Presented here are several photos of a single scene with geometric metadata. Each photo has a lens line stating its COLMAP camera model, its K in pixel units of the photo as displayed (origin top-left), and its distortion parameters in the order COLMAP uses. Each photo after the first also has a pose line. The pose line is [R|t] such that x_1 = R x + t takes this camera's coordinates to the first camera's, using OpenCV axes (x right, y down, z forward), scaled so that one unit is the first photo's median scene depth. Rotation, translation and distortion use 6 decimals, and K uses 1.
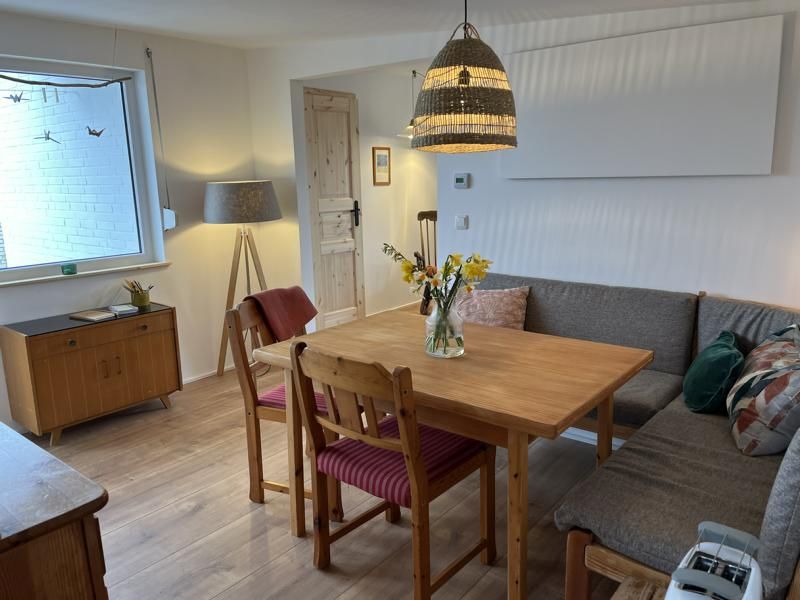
lens RADIAL K [[606.7, 0, 402.2], [0, 606.7, 306.7], [0, 0, 1]] dist [0.019967, -0.020199]
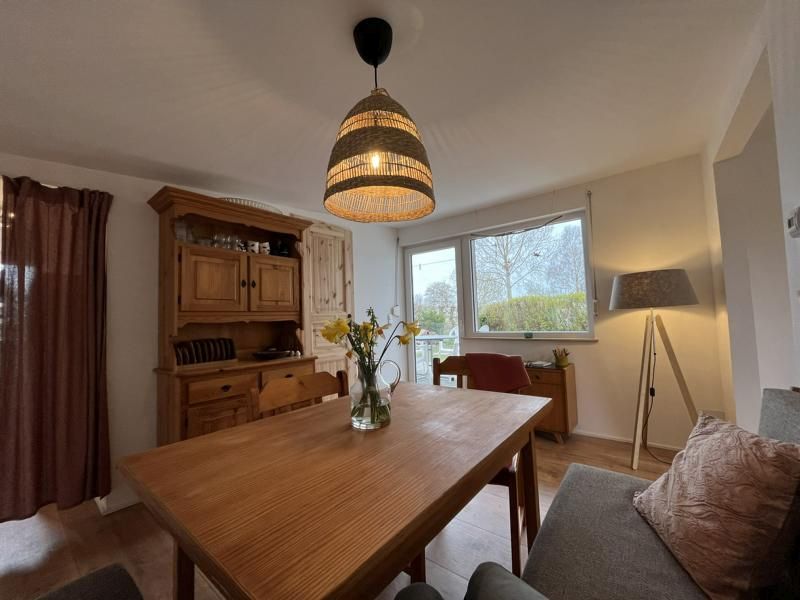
lens RADIAL K [[322.6, 0, 400.7], [0, 322.6, 300.7], [0, 0, 1]] dist [0.000443, -0.000269]
pose [[-0.004453, -0.030710, -0.999518, 0.342032], [-0.177654, 0.983653, -0.029431, -0.061080], [0.984083, 0.177437, -0.009836, 0.601676]]
